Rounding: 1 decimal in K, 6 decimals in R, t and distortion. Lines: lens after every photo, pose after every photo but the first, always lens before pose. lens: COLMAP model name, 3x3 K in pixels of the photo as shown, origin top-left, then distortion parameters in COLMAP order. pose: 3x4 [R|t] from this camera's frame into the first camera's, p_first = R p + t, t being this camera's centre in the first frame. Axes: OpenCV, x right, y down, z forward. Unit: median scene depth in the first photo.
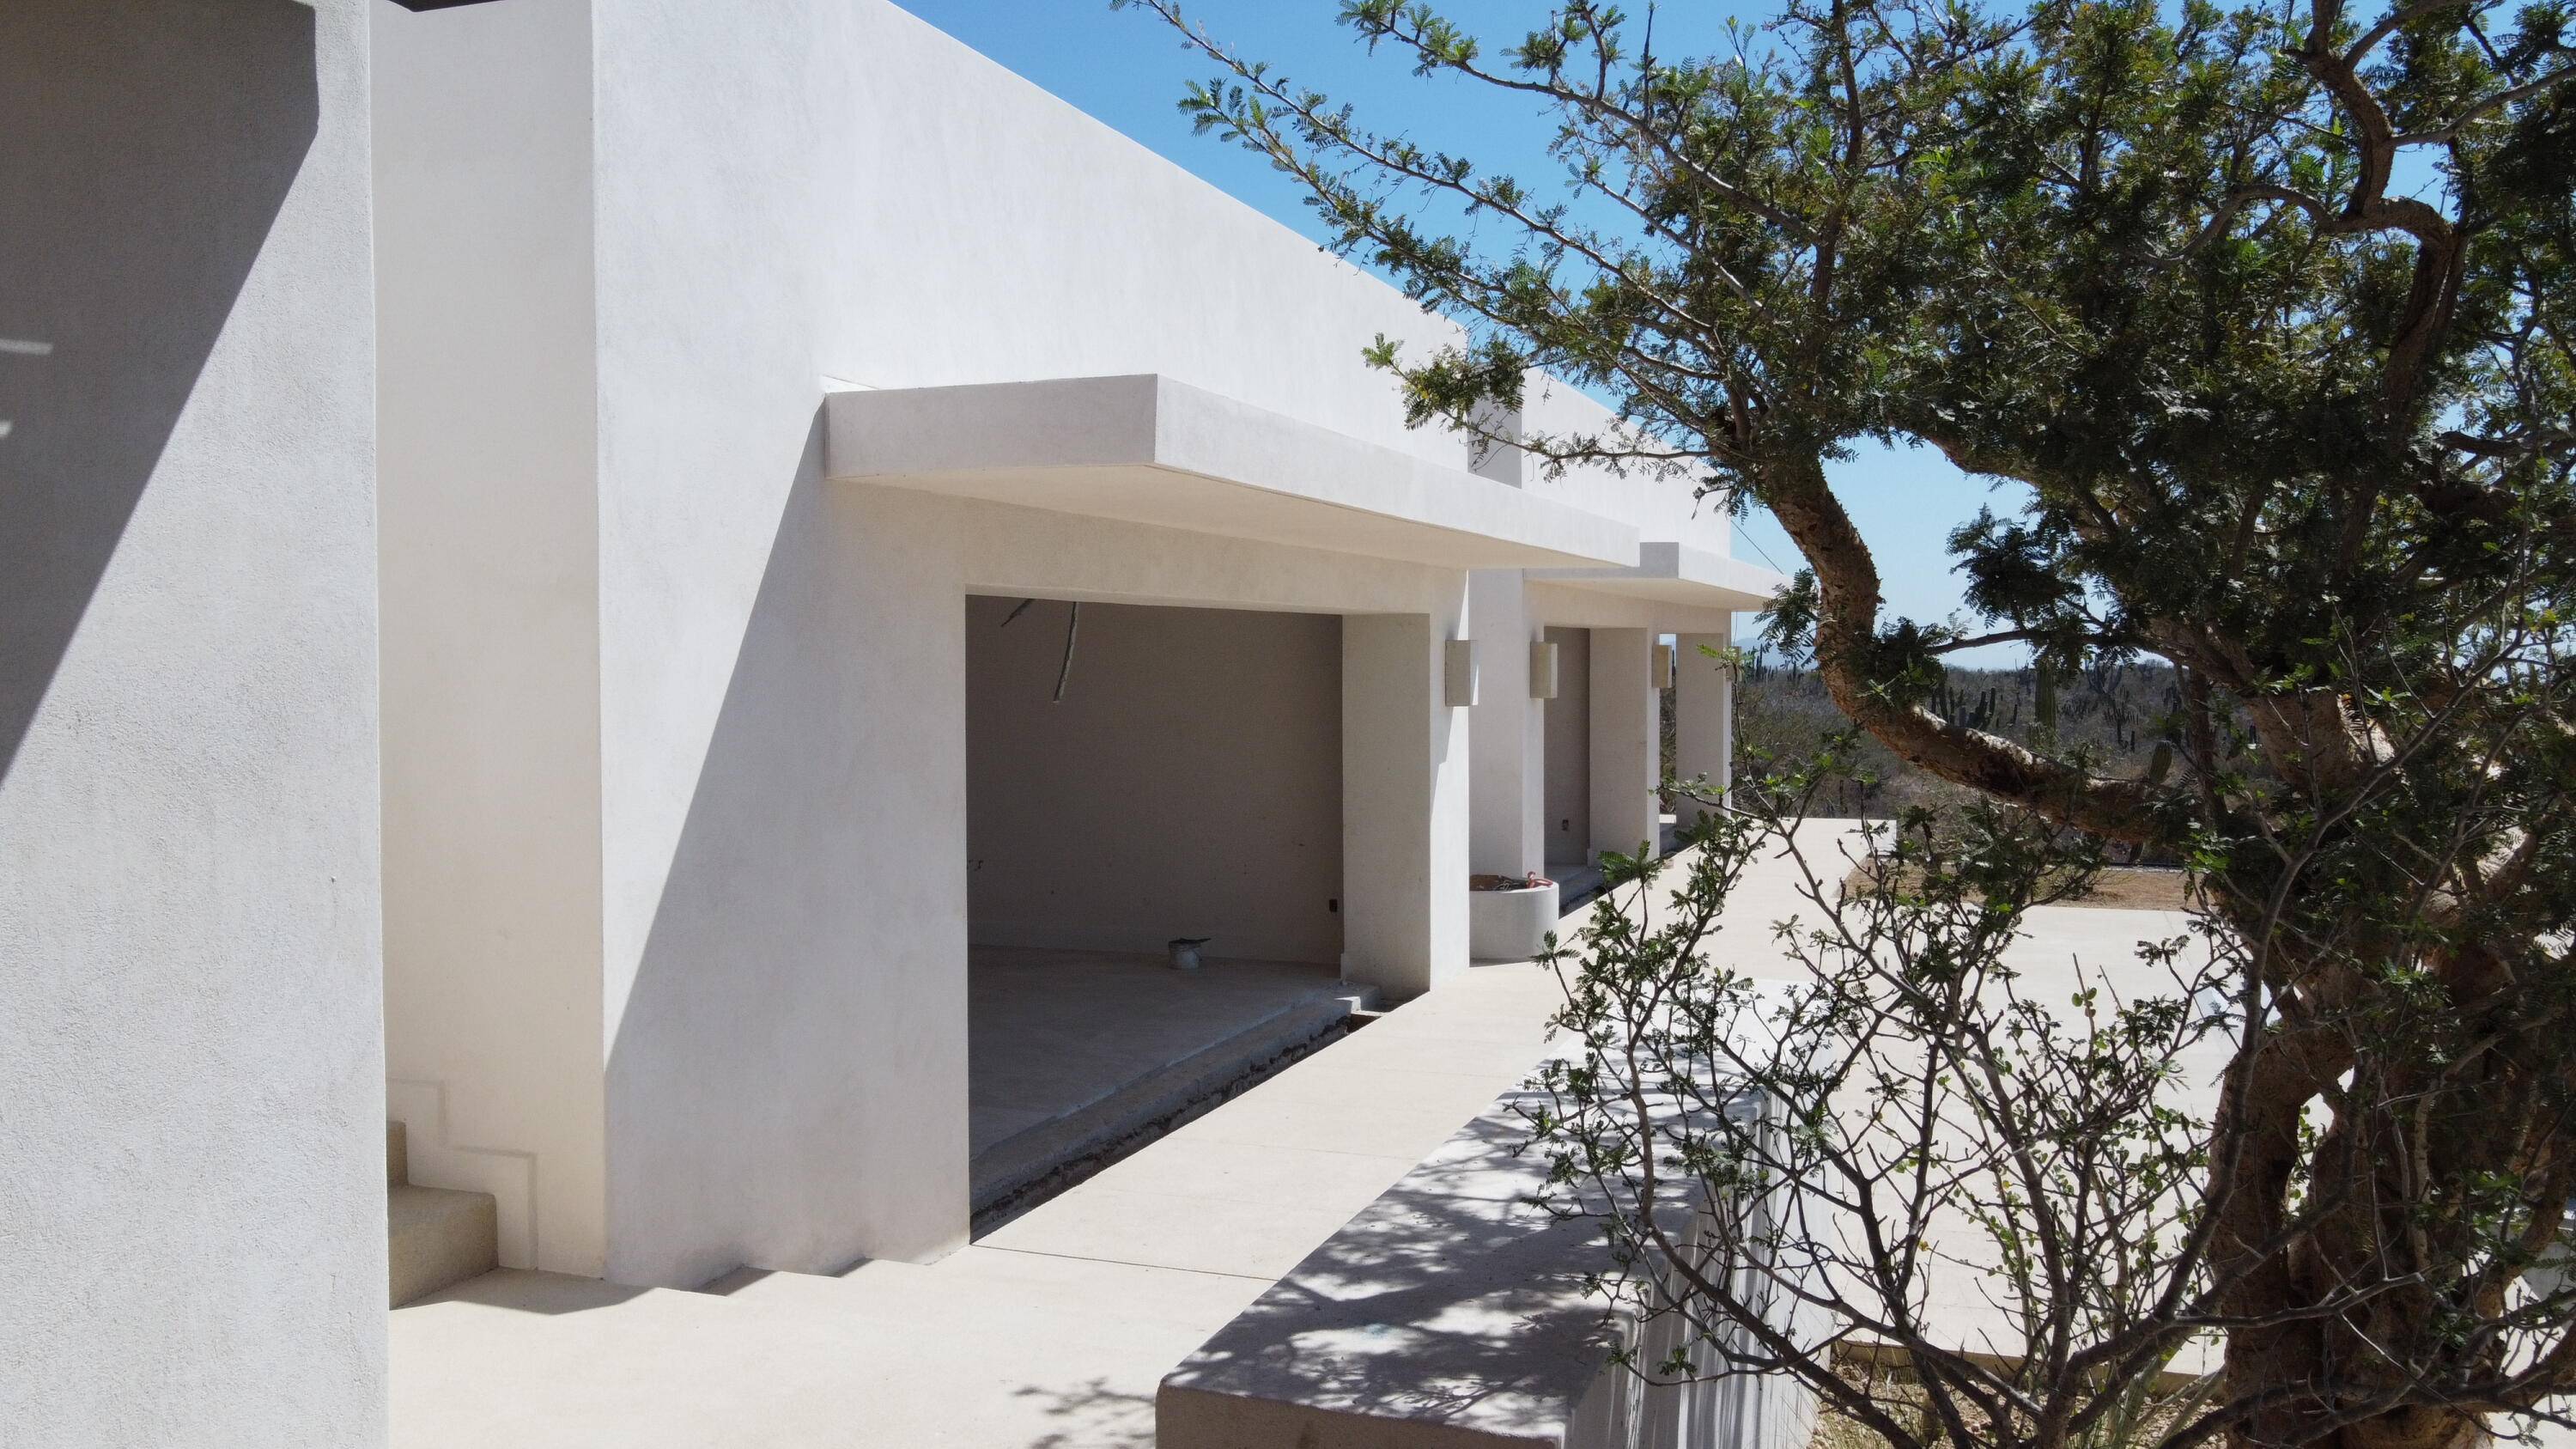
lens RADIAL K [[2003.9, 0, 1271.4], [0, 2003.9, 730.0], [0, 0, 1]] dist [-0.012647, 0.043420]
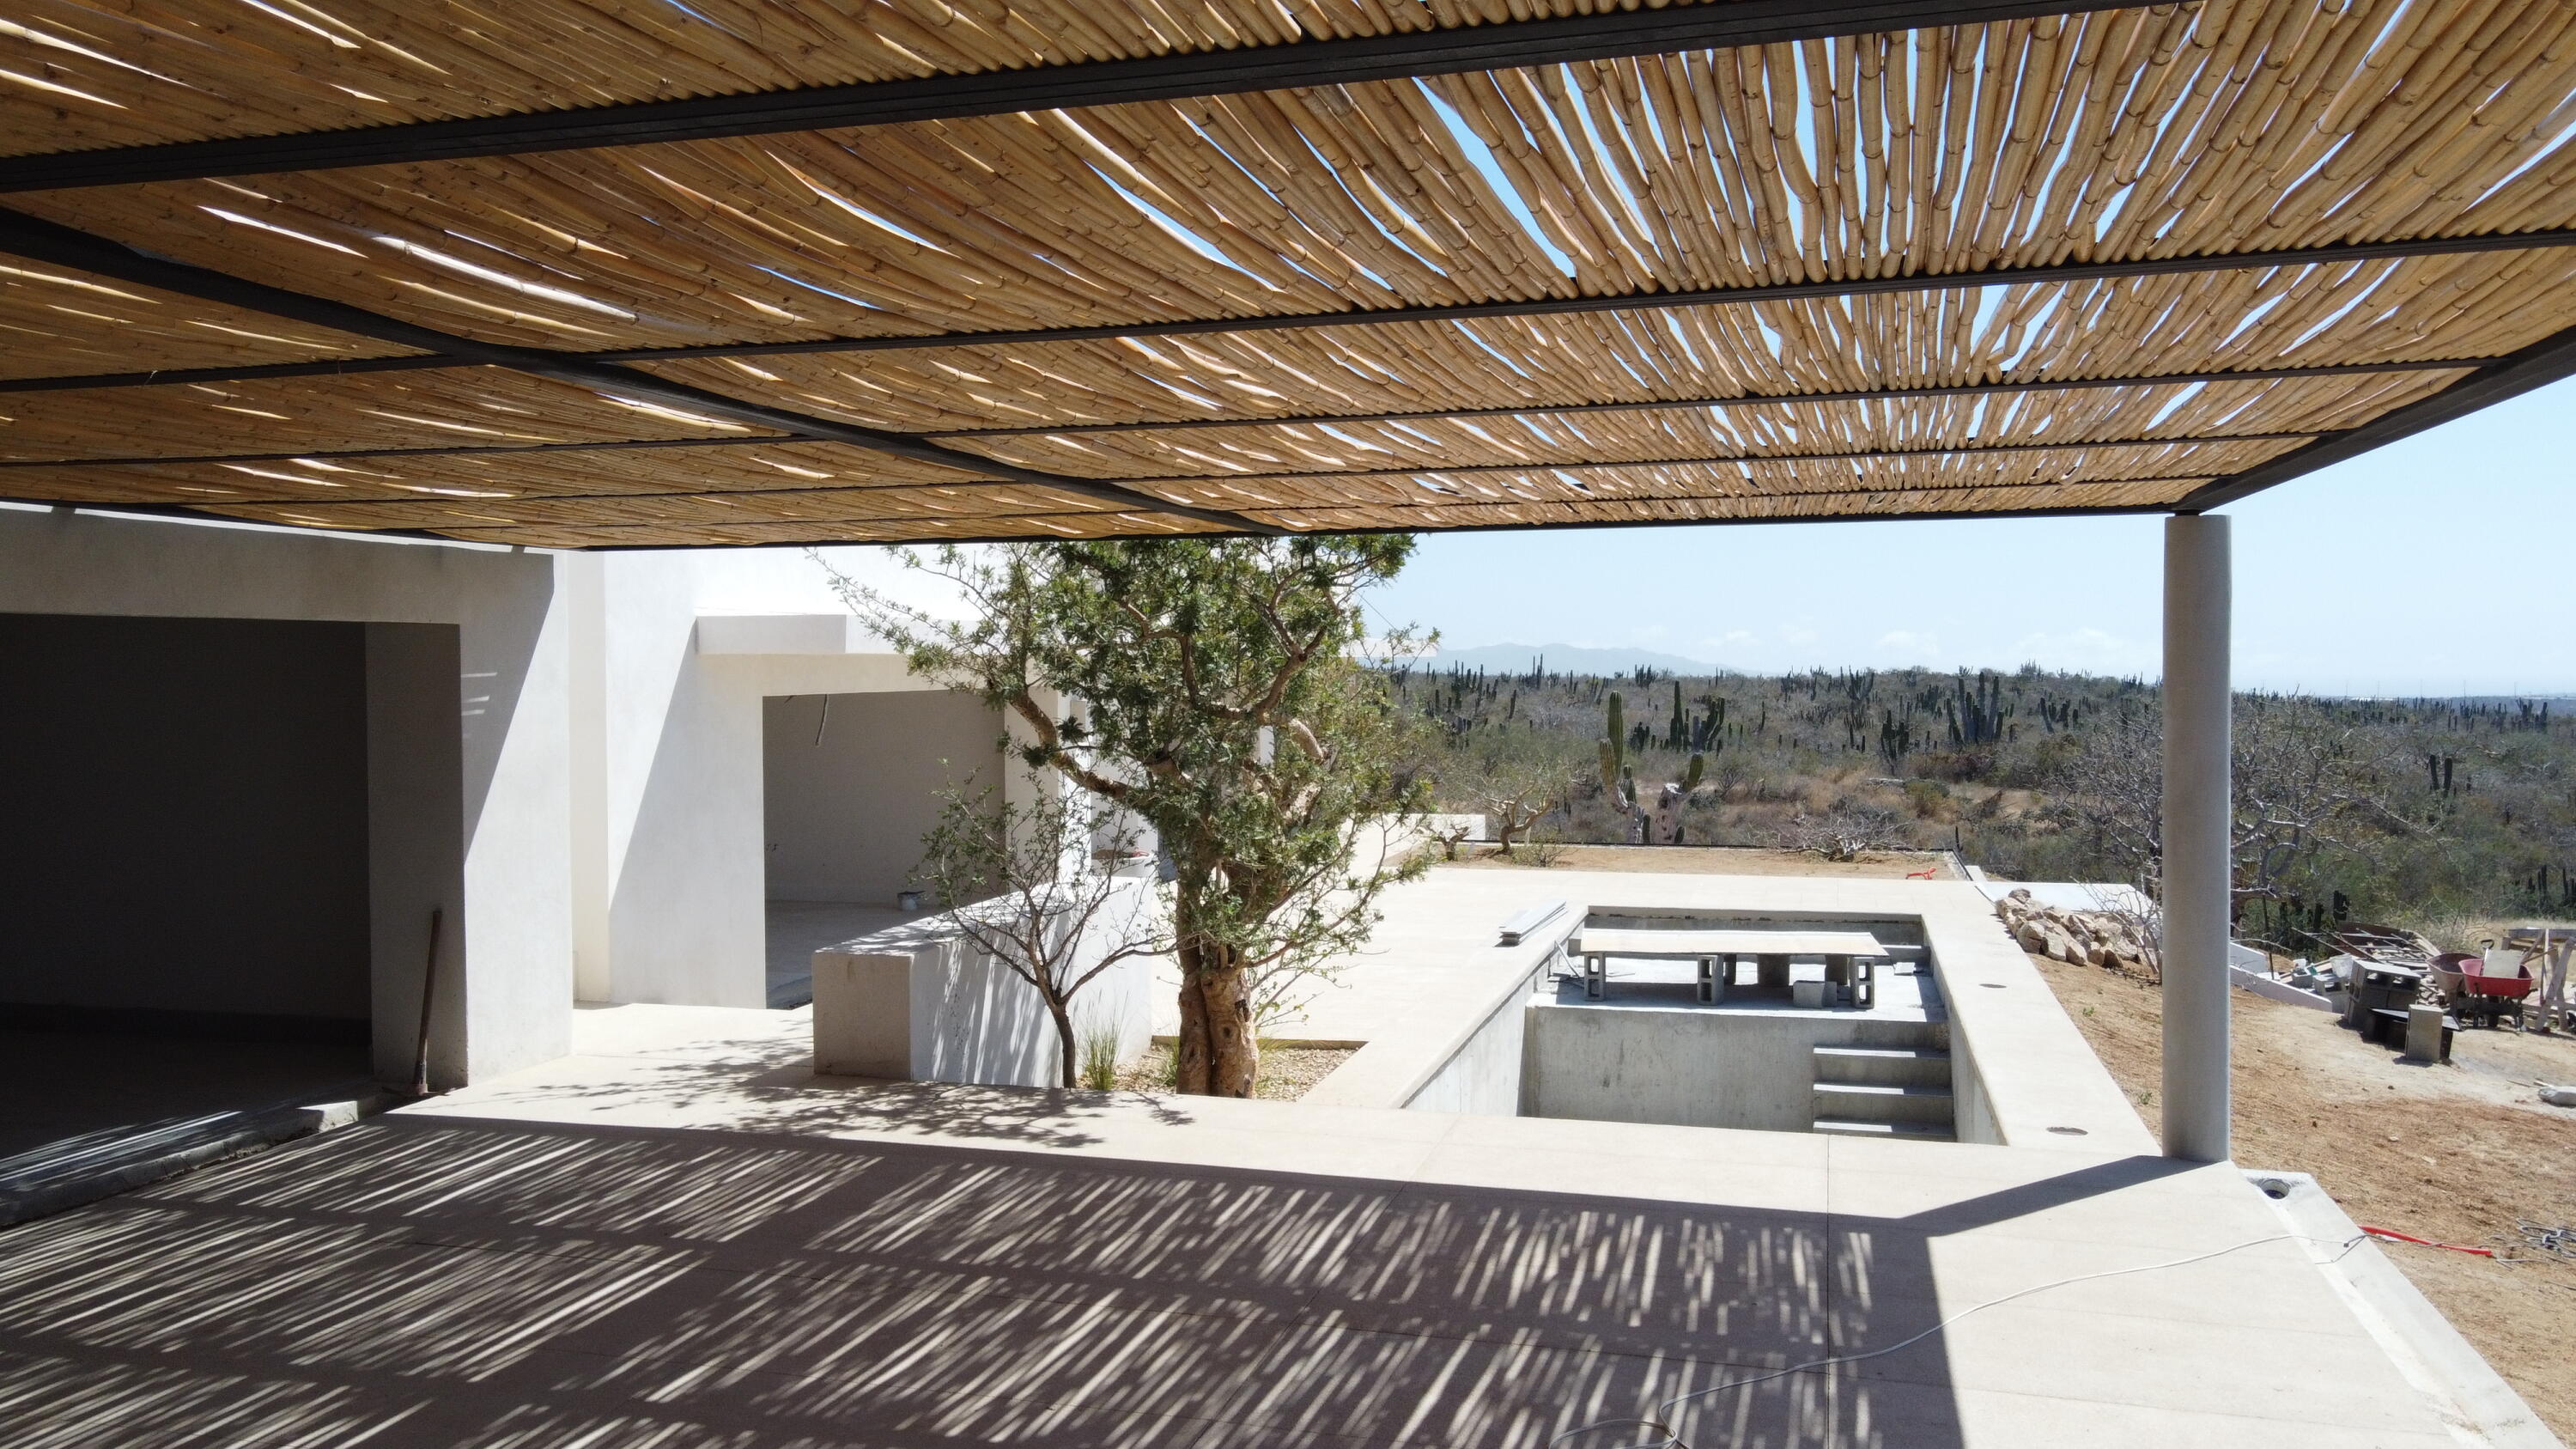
lens RADIAL K [[2003.9, 0, 1291.8], [0, 2003.9, 709.4], [0, 0, 1]] dist [-0.012647, 0.043420]
pose [[0.994554, -0.005059, 0.104099, 0.182551], [0.006457, 0.999893, -0.013094, -0.029788], [-0.104022, 0.013694, 0.994481, -1.155562]]
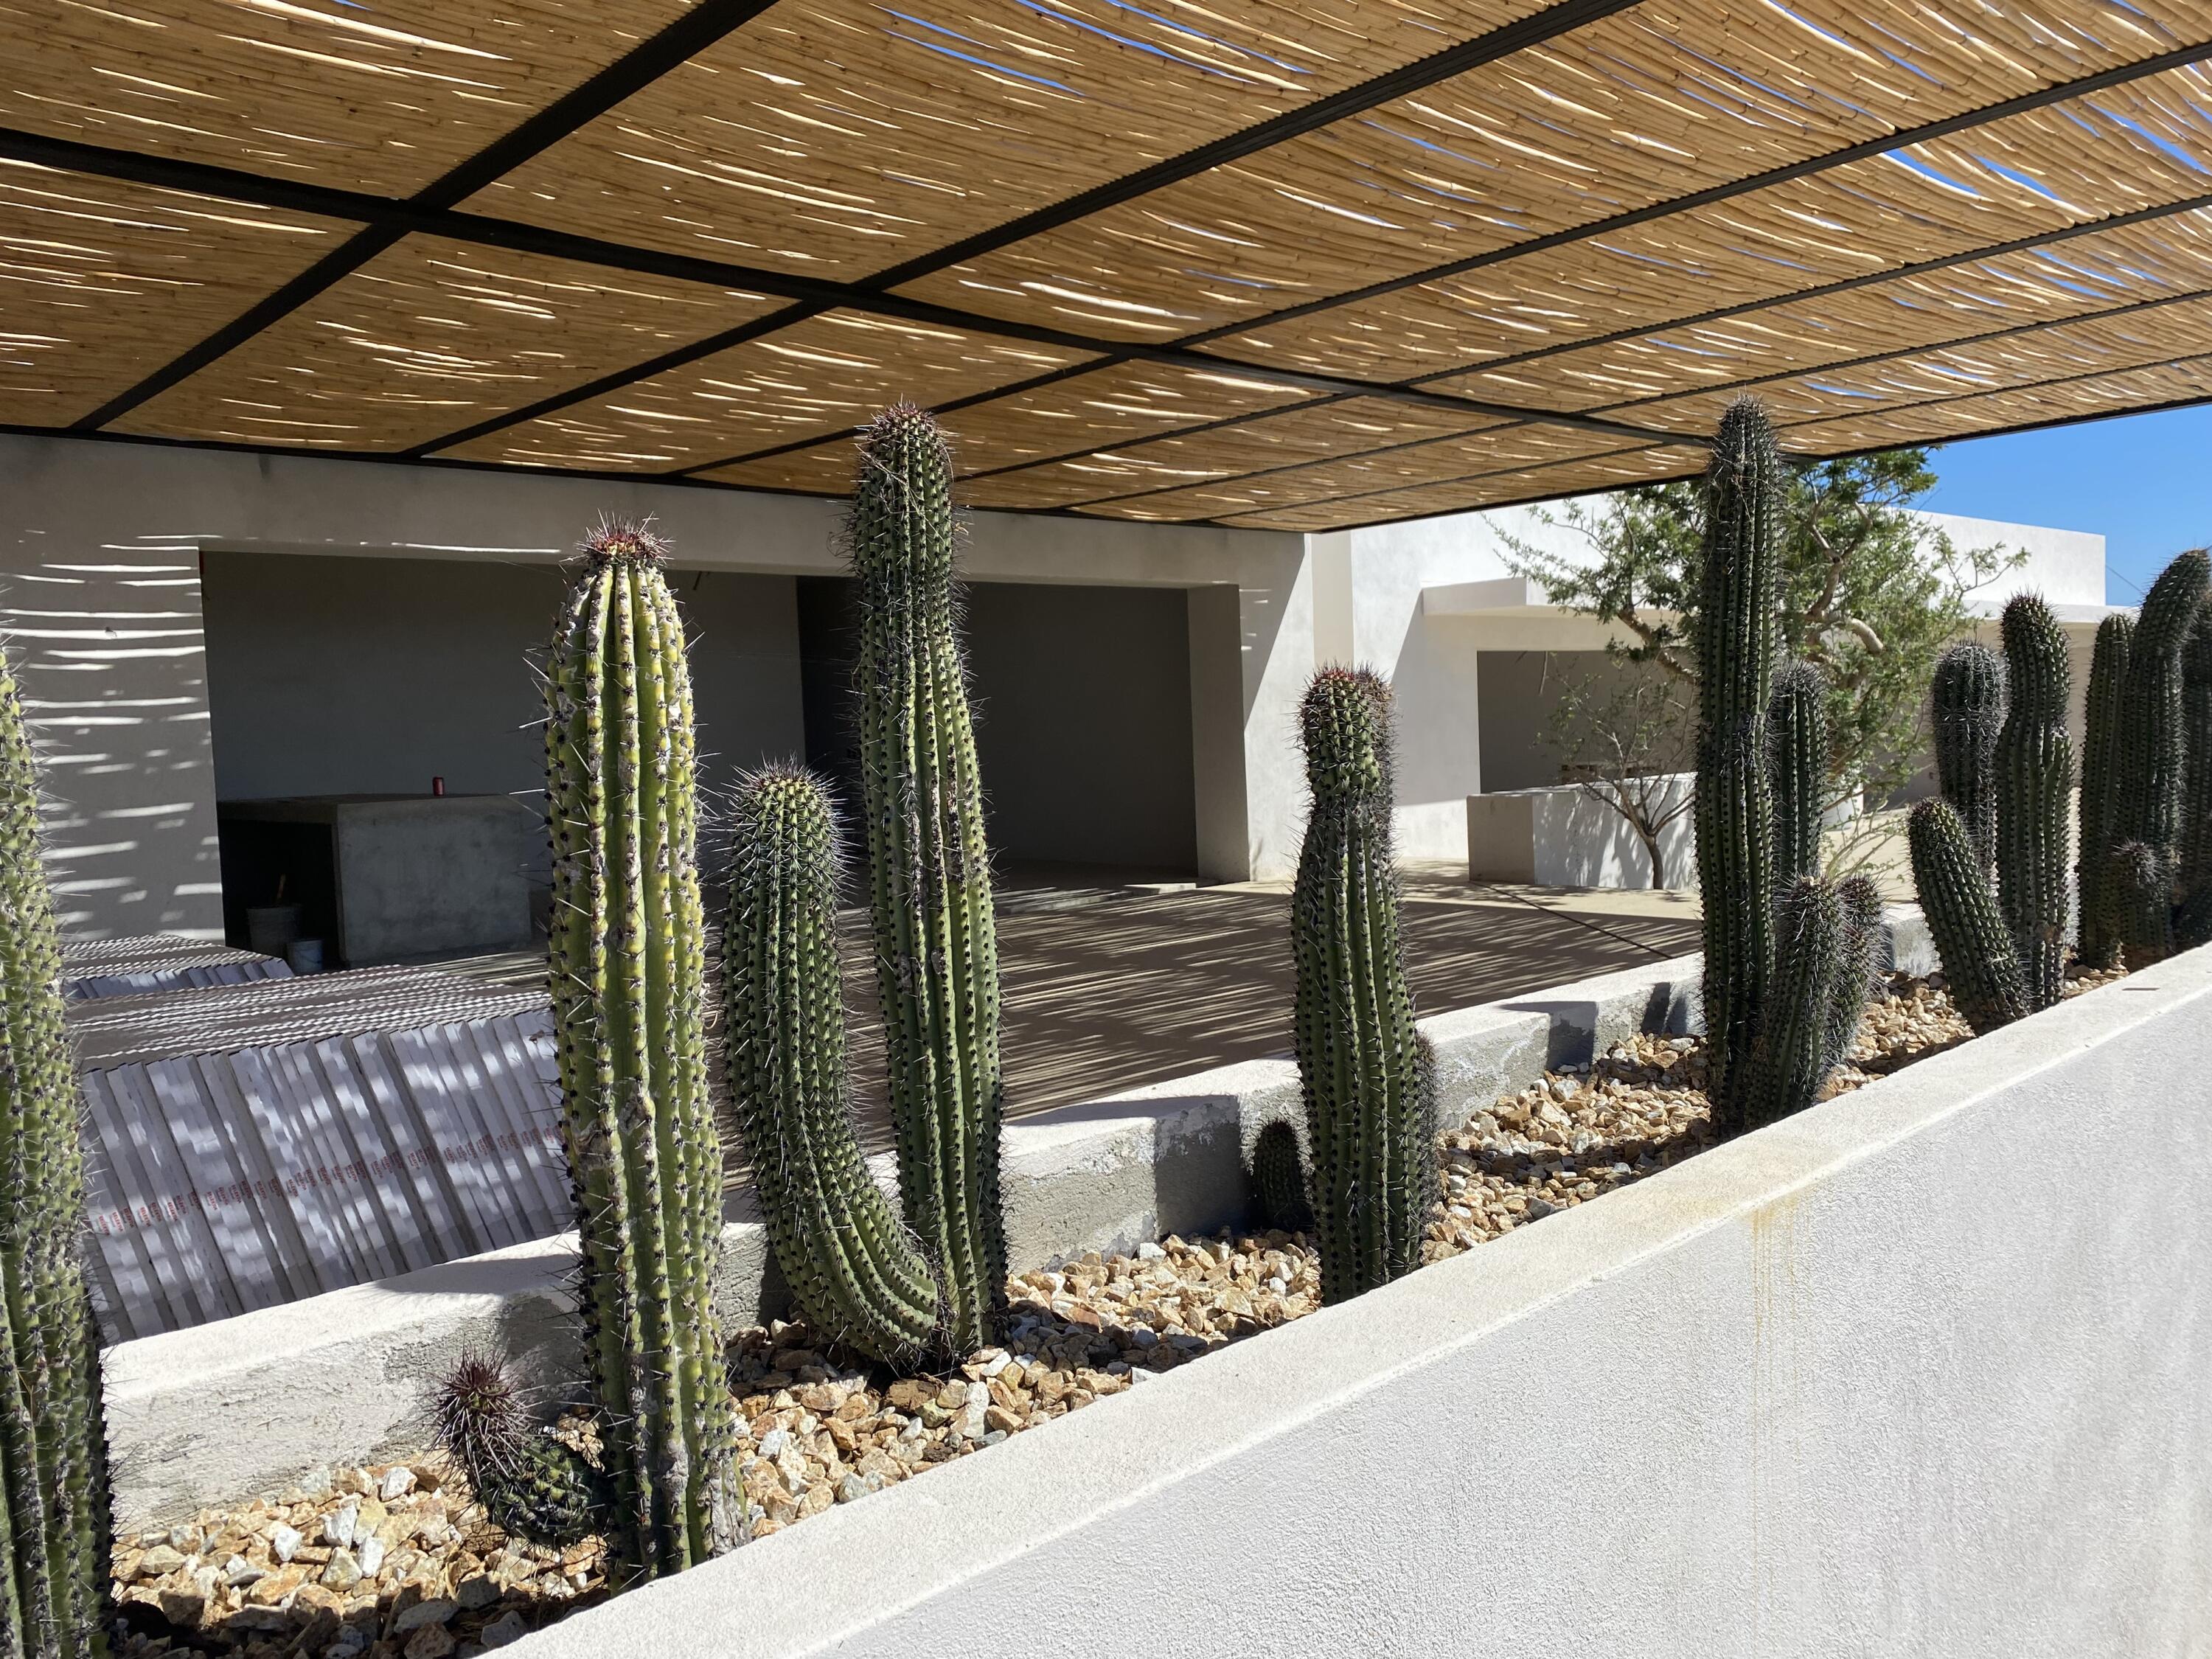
lens RADIAL K [[1699.3, 0, 1082.2], [0, 1699.3, 824.9], [0, 0, 1]] dist [0.011299, -0.013115]
pose [[0.895598, -0.010727, -0.444735, 0.426290], [0.024514, 0.999380, 0.025261, 0.107455], [0.444189, -0.033526, 0.895306, -1.453786]]
